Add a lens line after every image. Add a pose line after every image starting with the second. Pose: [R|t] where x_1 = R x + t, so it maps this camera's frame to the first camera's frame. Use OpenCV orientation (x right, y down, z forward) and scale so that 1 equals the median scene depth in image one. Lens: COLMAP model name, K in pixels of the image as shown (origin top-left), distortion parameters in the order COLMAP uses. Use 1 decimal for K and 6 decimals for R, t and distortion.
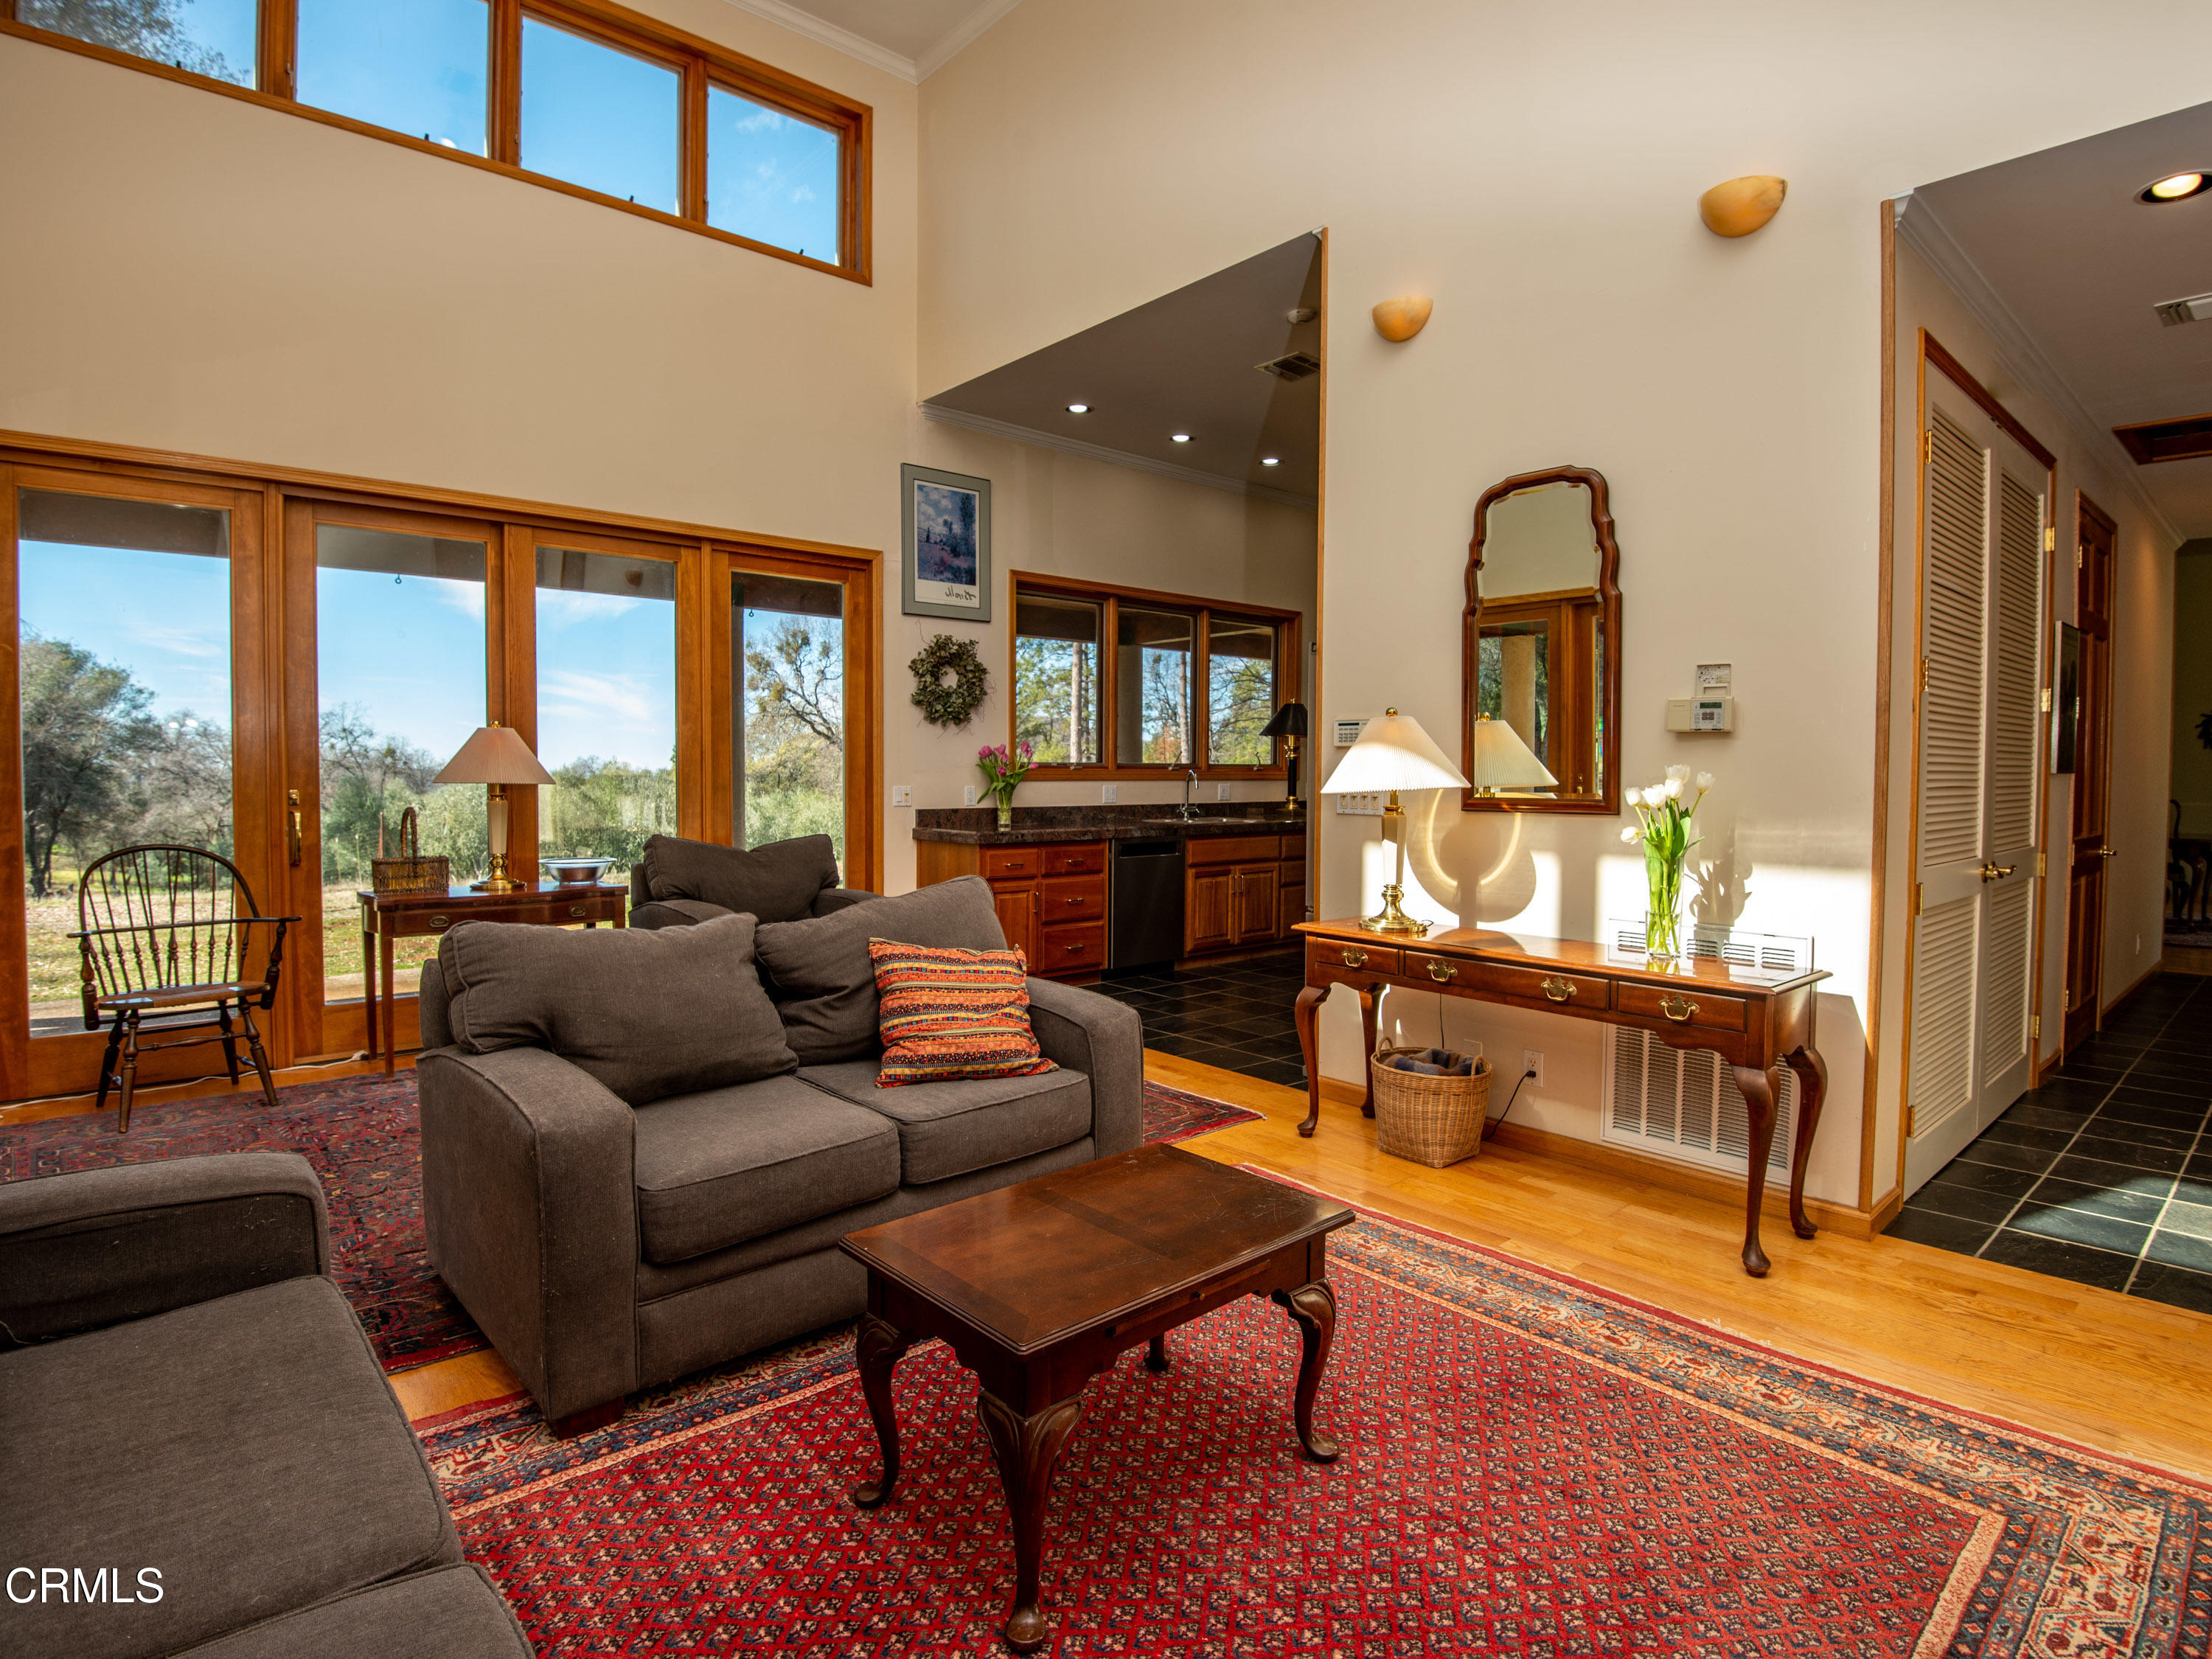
lens RADIAL K [[1152.3, 0, 1117.3], [0, 1152.3, 826.4], [0, 0, 1]] dist [-0.004998, -0.003997]
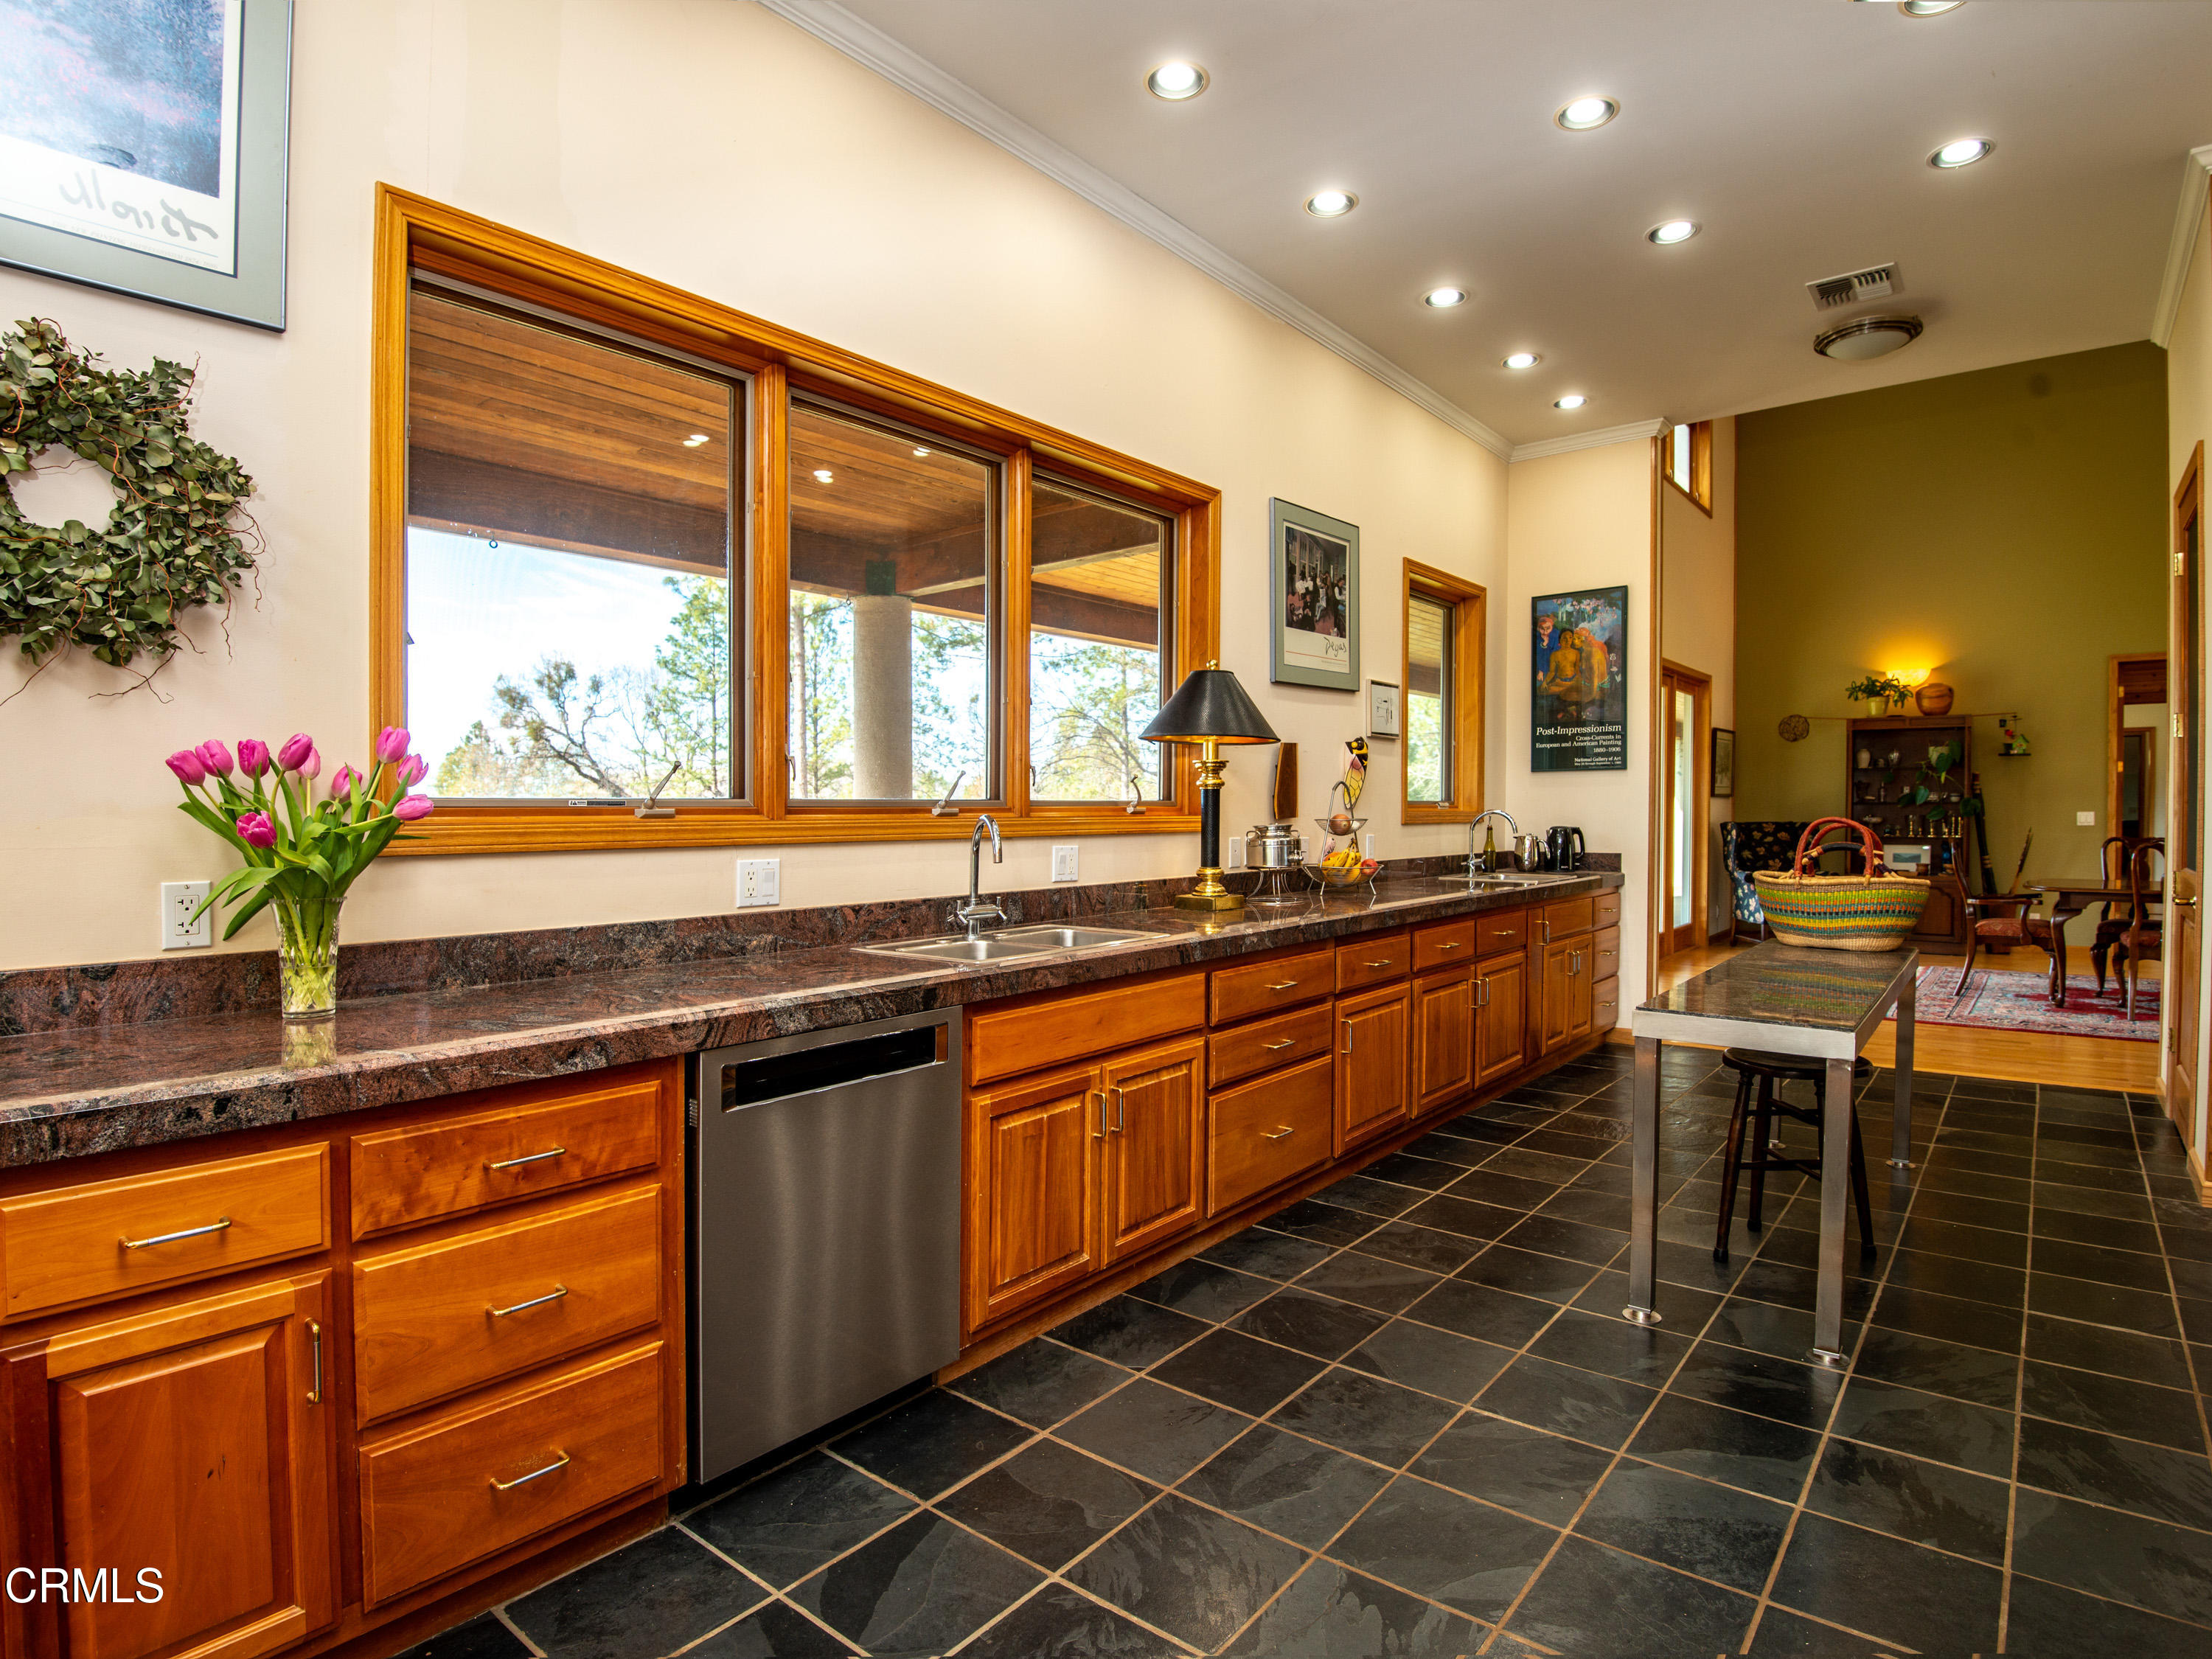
lens RADIAL K [[1152.3, 0, 1125.8], [0, 1152.3, 830.0], [0, 0, 1]] dist [-0.004998, -0.003997]
pose [[0.988360, -0.015201, 0.151369, 0.047582], [0.020738, 0.999170, -0.035068, -0.026201], [-0.150710, 0.037799, 0.987855, 0.547448]]
